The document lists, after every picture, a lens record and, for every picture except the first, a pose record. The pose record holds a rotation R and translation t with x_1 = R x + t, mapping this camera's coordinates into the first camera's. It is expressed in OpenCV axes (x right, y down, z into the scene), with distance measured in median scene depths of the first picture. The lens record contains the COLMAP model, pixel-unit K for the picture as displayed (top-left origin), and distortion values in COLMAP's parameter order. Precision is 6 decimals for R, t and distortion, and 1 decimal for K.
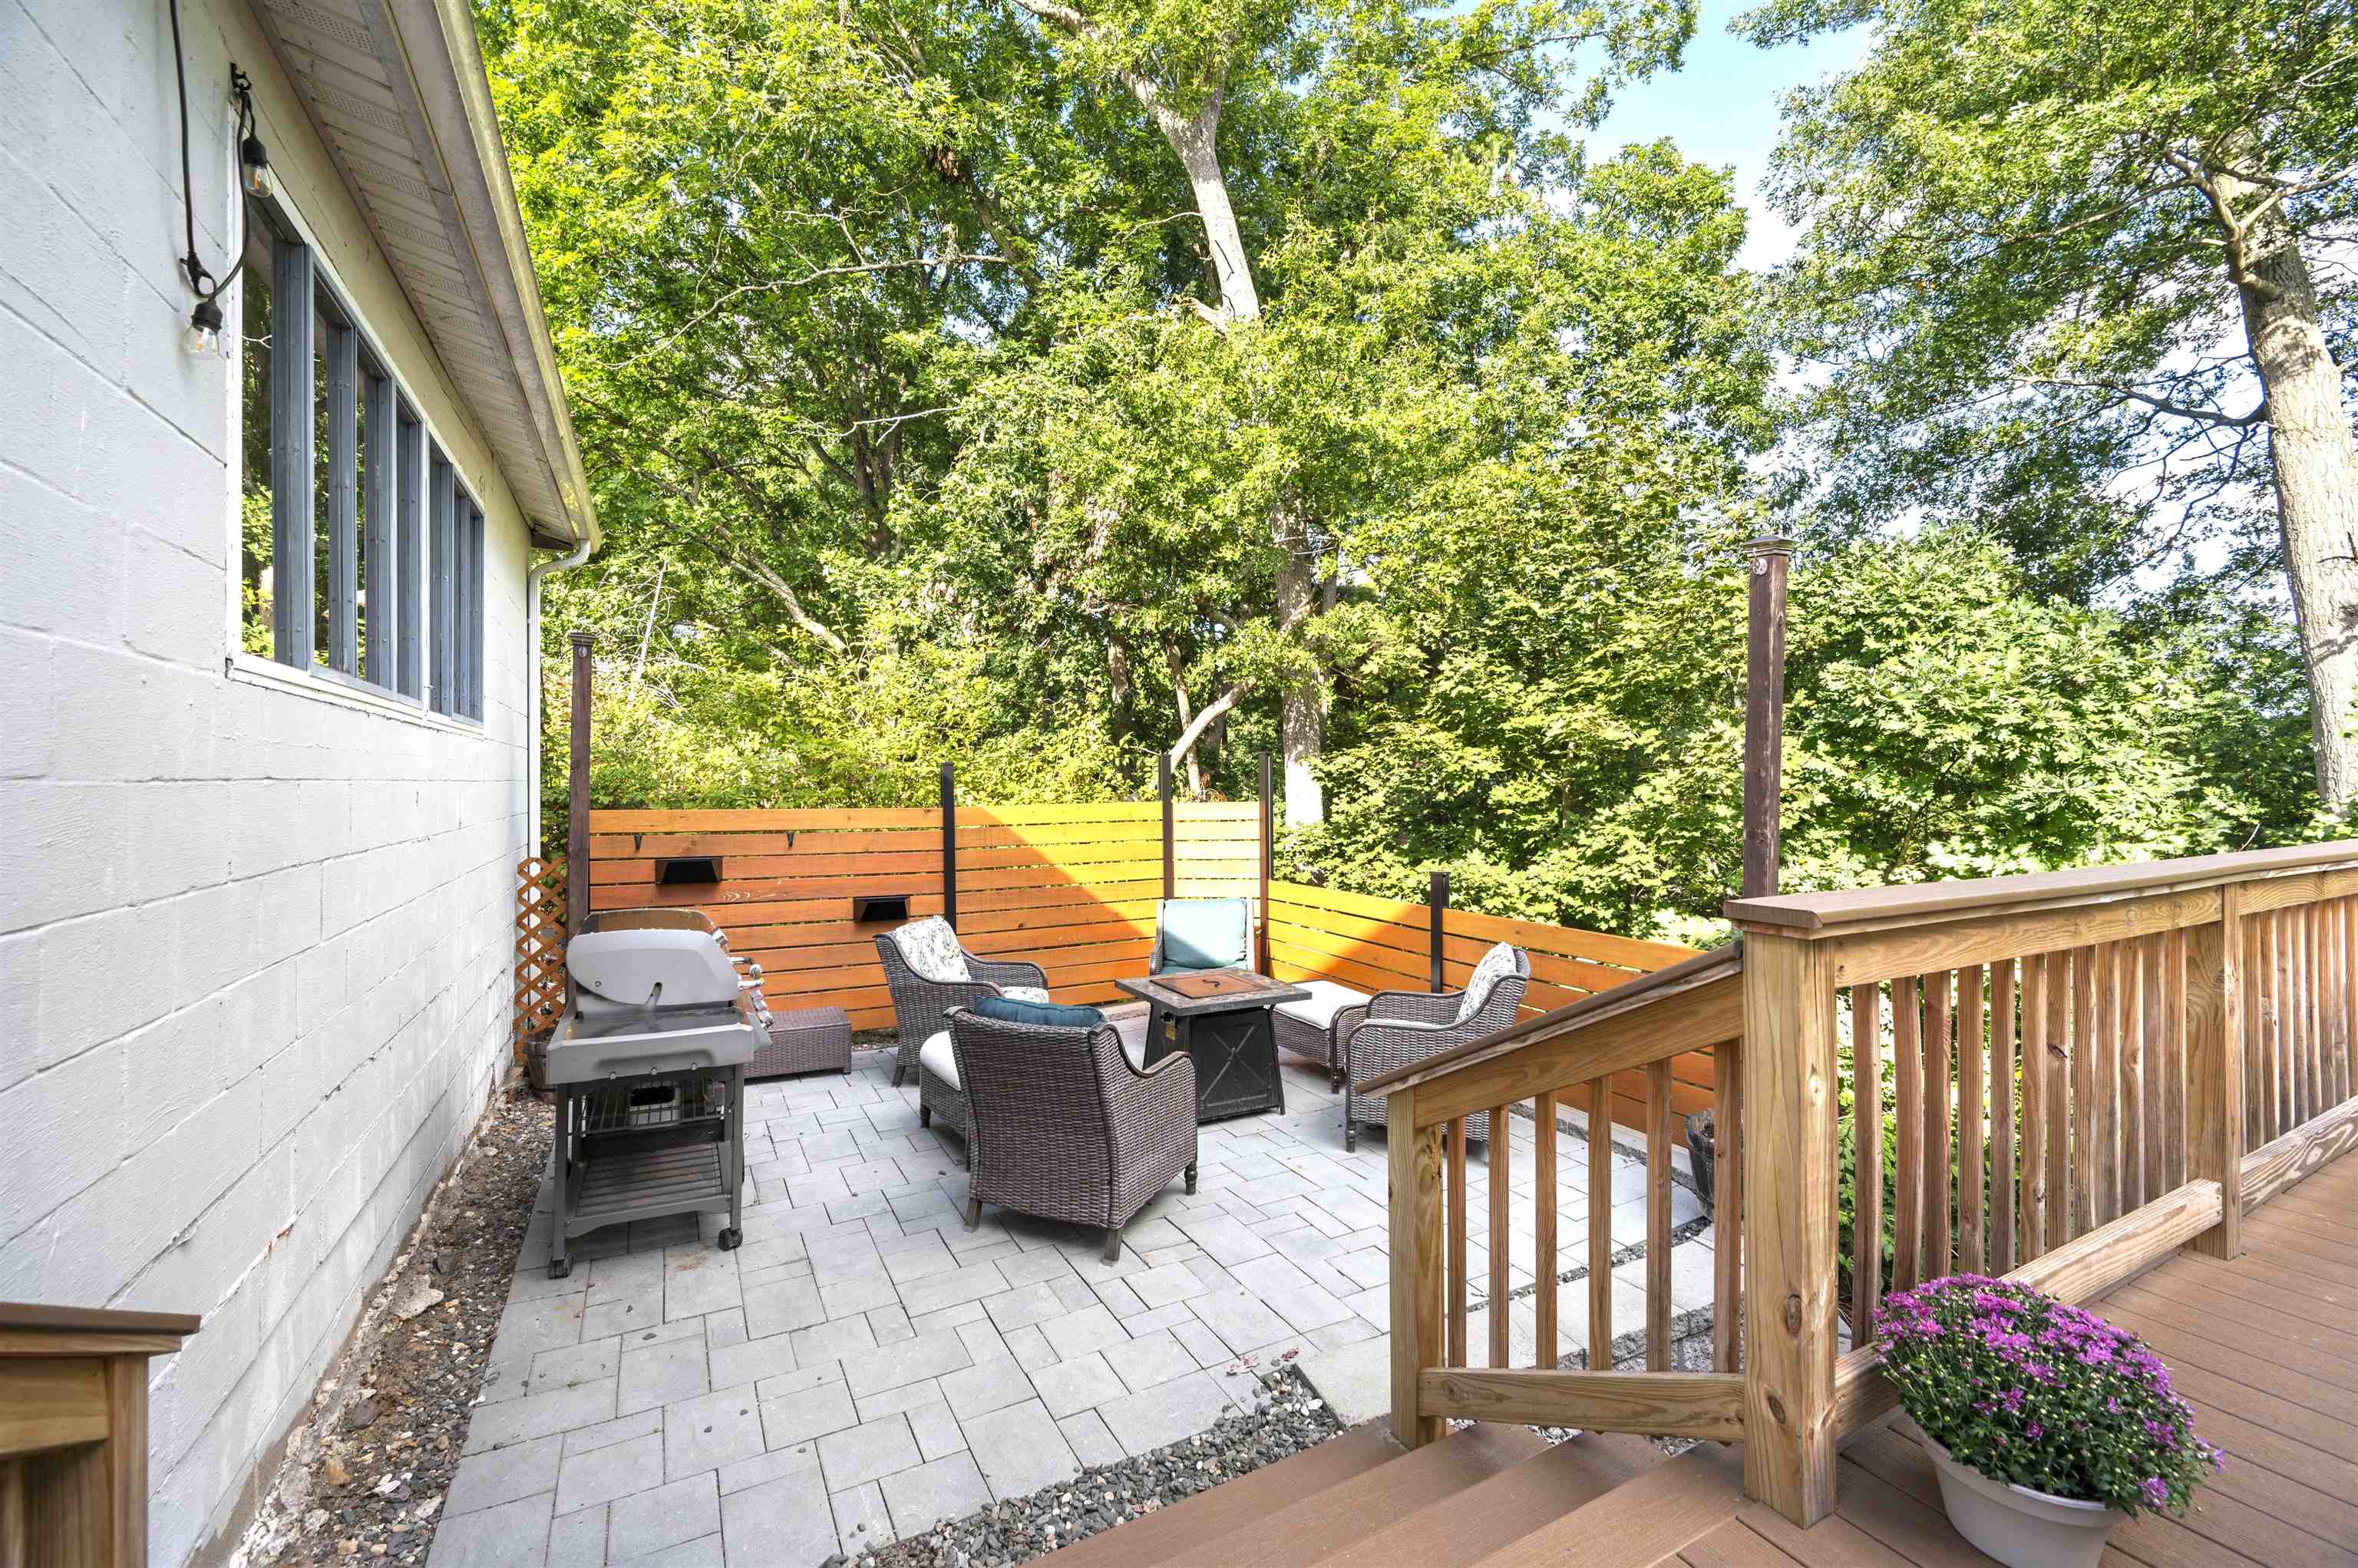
lens RADIAL K [[974.7, 0, 1188.4], [0, 974.7, 779.5], [0, 0, 1]] dist [-0.002570, 0.000337]
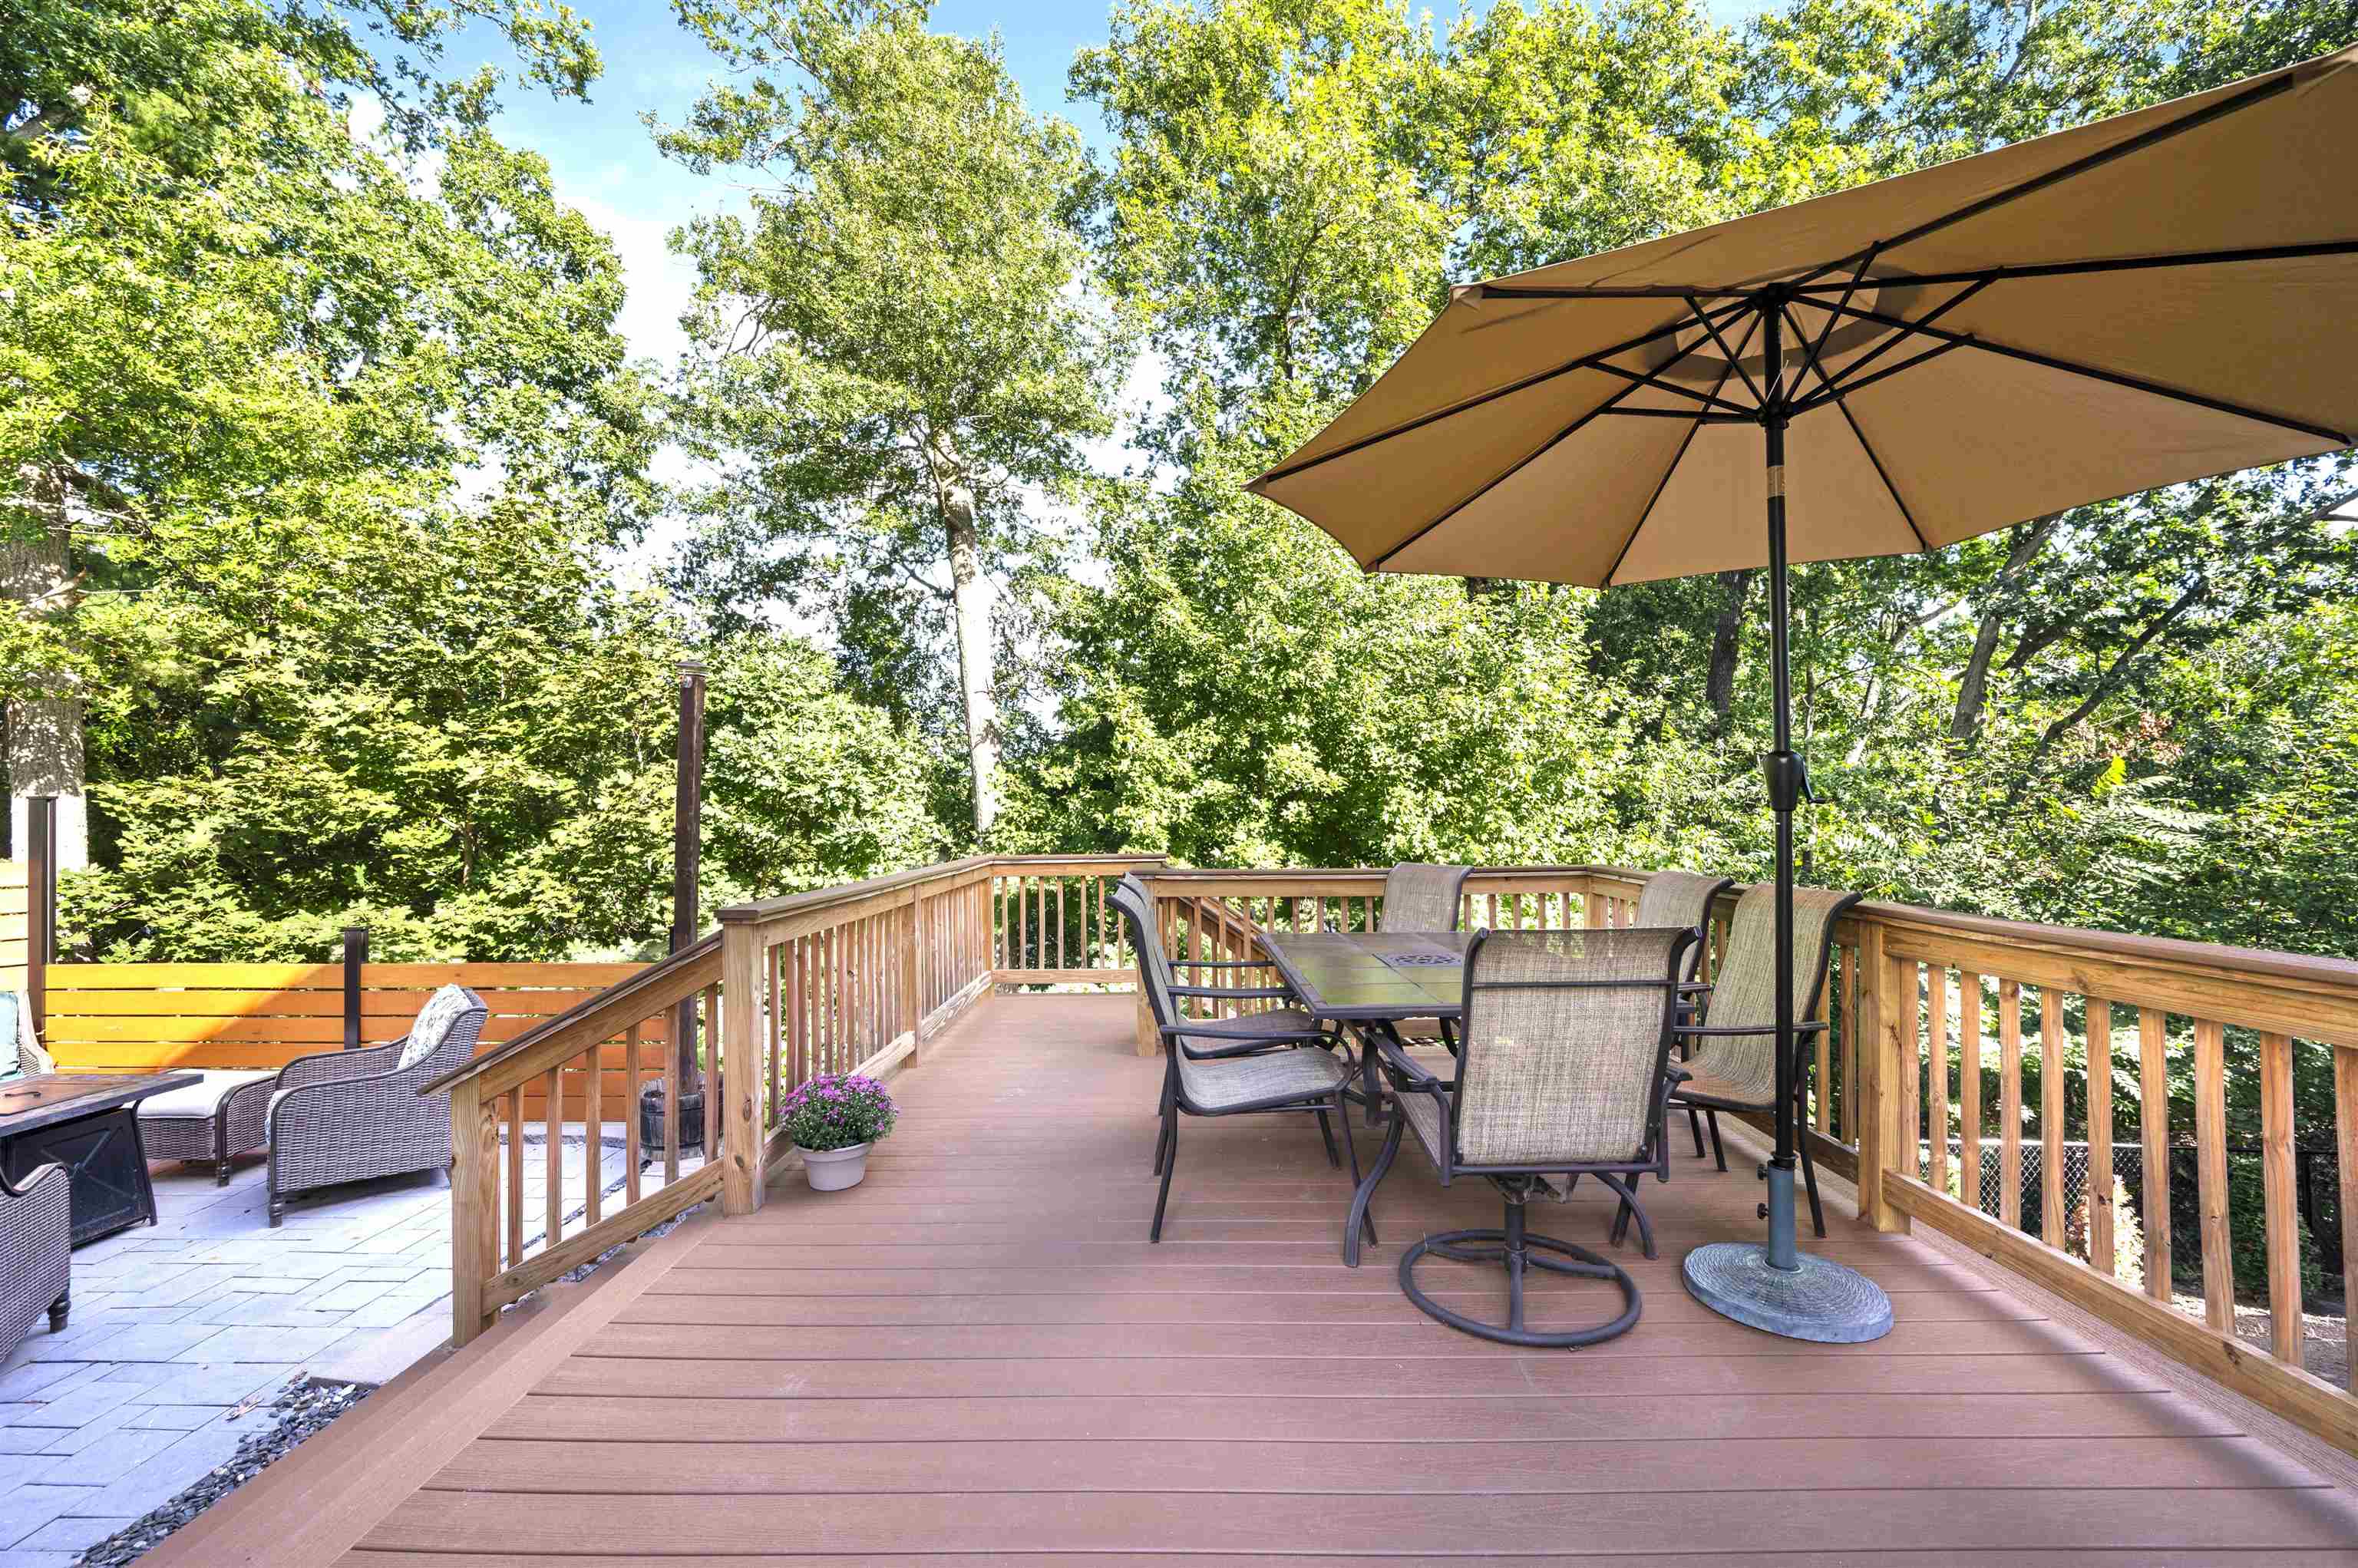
lens RADIAL K [[974.7, 0, 1182.8], [0, 974.7, 797.4], [0, 0, 1]] dist [-0.002570, 0.000337]
pose [[0.502641, 0.005689, 0.864477, -0.128899], [0.005782, 0.999934, -0.009942, -0.015418], [-0.864476, 0.009996, 0.502575, -0.153667]]
